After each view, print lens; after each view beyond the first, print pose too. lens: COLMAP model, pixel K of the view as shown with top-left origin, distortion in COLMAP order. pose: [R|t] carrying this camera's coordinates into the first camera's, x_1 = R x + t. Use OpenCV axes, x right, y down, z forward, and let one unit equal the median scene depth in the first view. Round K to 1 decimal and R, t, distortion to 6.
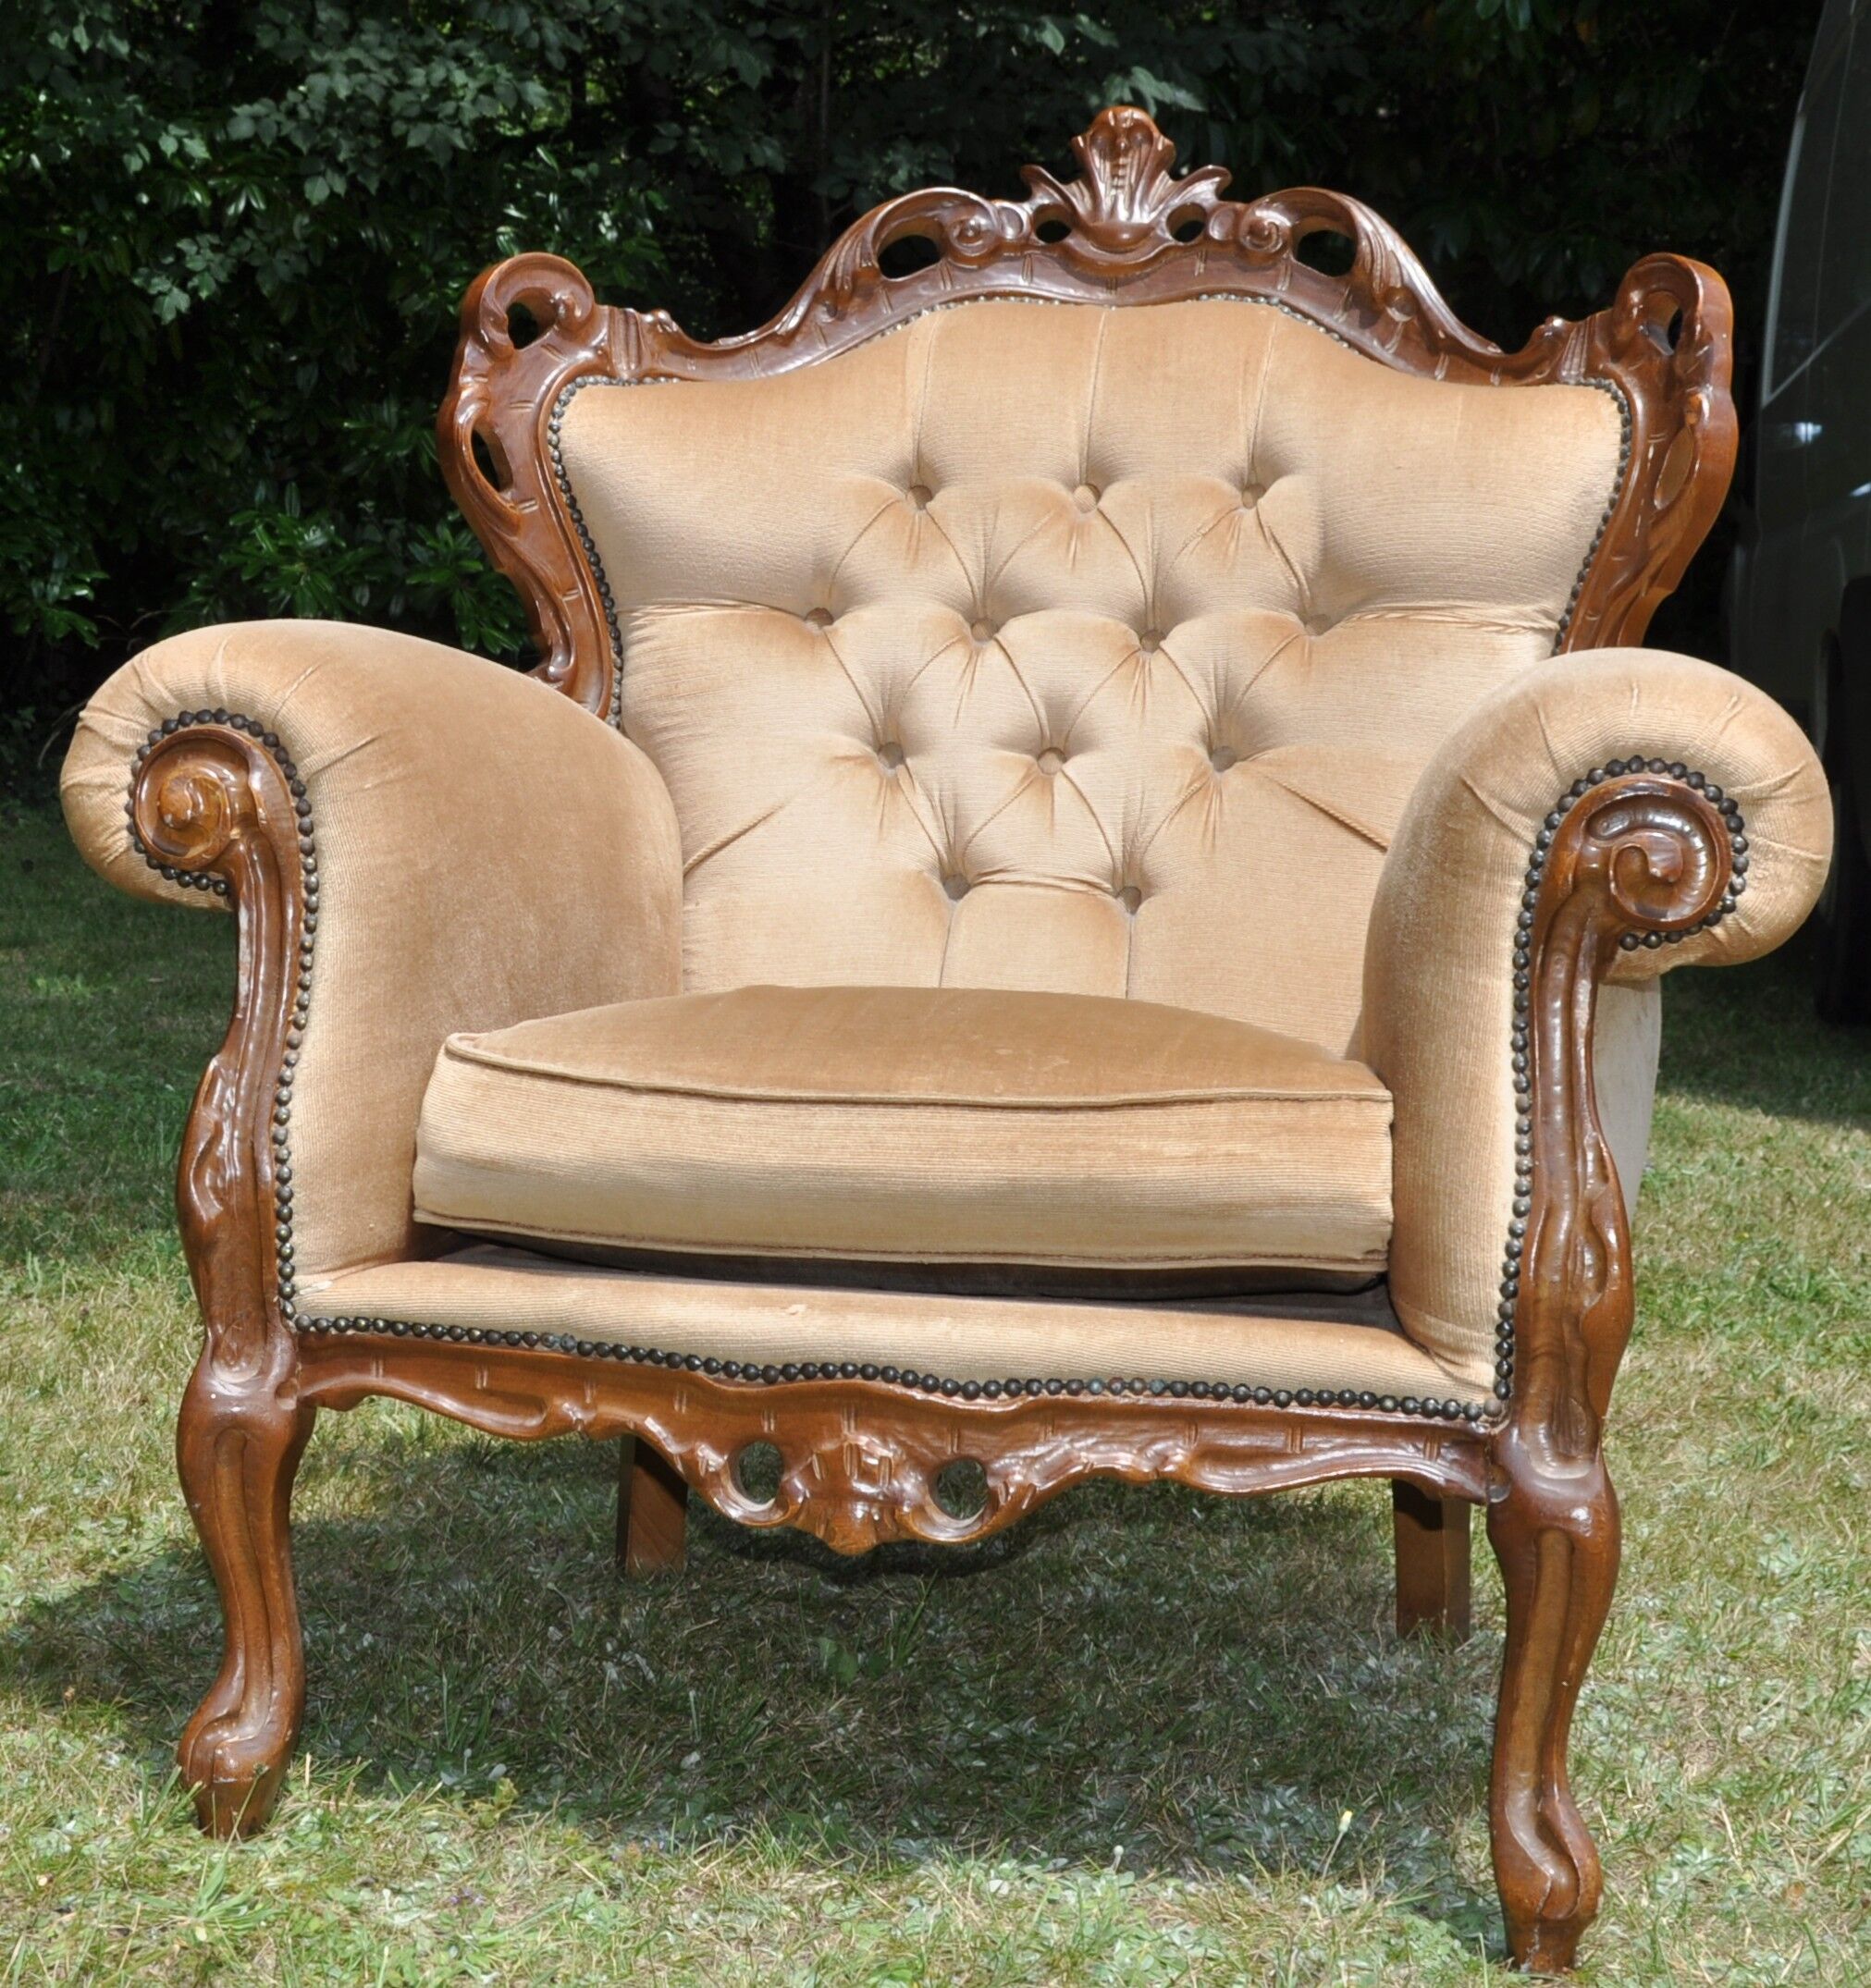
lens RADIAL K [[3577.1, 0, 940.1], [0, 3577.1, 989.4], [0, 0, 1]] dist [0.115424, 0.000000]
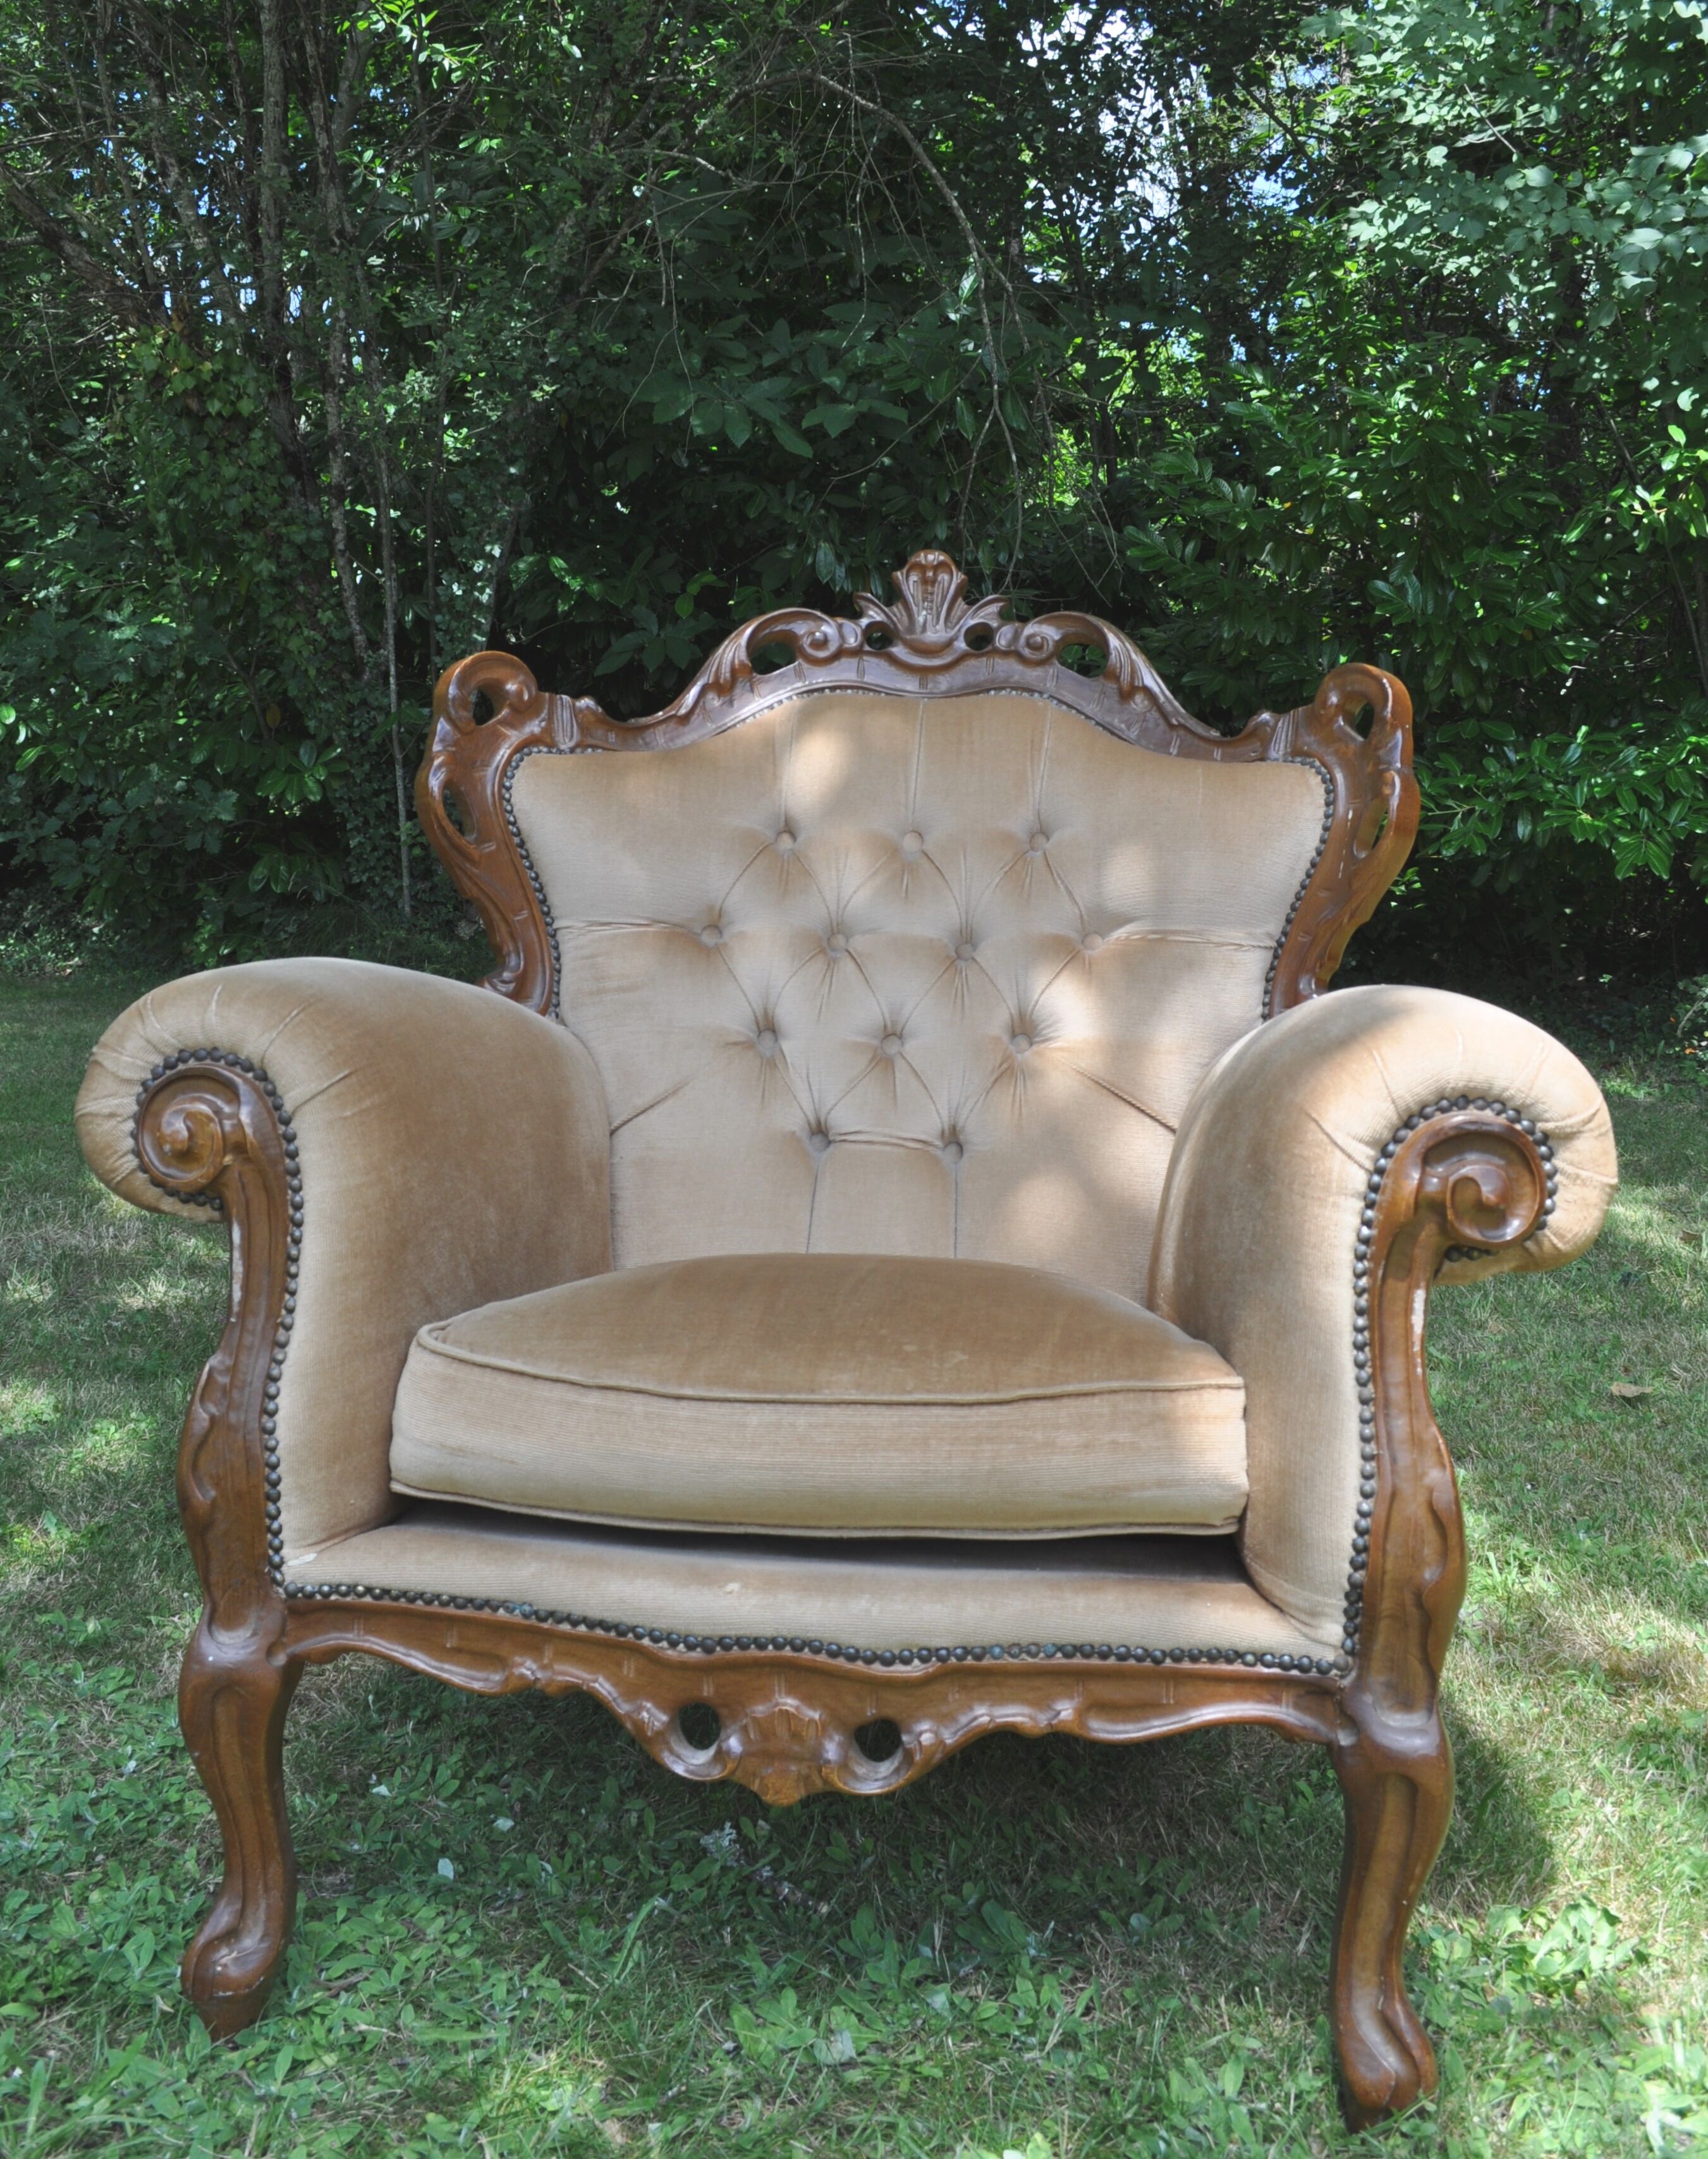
lens RADIAL K [[2003.0, 0, 849.0], [0, 2003.0, 1082.1], [0, 0, 1]] dist [0.004234, -0.002374]
pose [[0.997620, -0.001730, 0.068926, -0.045234], [0.001475, 0.999992, 0.003759, -0.069280], [-0.068932, -0.003648, 0.997615, 0.359945]]
